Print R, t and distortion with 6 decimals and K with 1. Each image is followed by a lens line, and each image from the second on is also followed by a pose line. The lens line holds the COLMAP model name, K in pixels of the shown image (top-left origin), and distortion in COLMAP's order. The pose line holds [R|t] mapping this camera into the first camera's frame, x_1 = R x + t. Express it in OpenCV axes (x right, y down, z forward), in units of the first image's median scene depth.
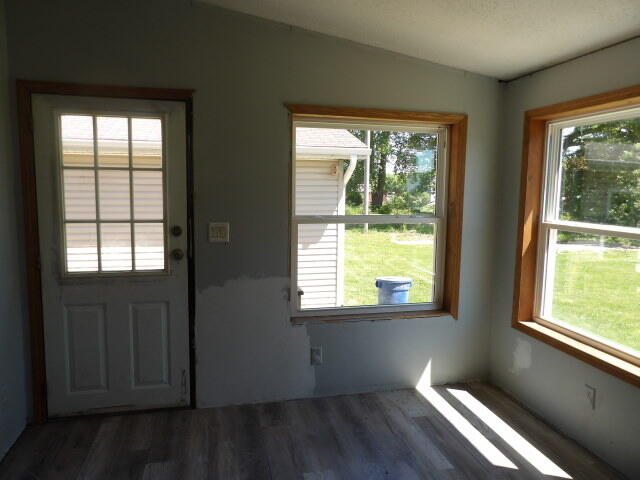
lens RADIAL K [[454.4, 0, 321.1], [0, 454.4, 237.6], [0, 0, 1]] dist [-0.023223, 0.027946]
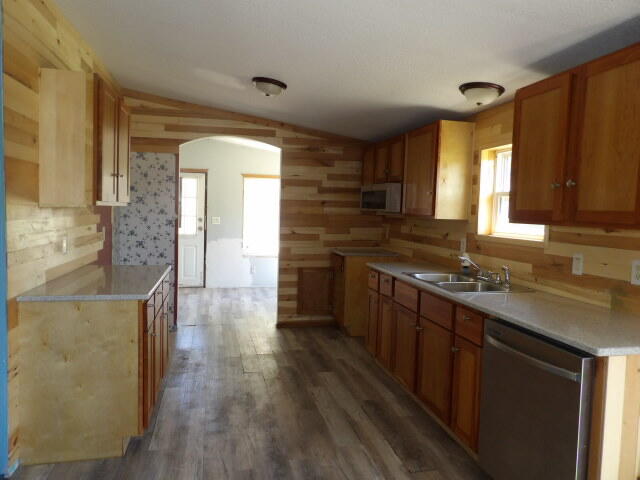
lens RADIAL K [[454.4, 0, 317.6], [0, 454.4, 238.4], [0, 0, 1]] dist [-0.023223, 0.027946]
pose [[0.999733, 0.018194, -0.014262, 0.408496], [-0.018663, 0.999267, -0.033433, 0.167574], [0.013643, 0.033690, 0.999339, -1.641769]]
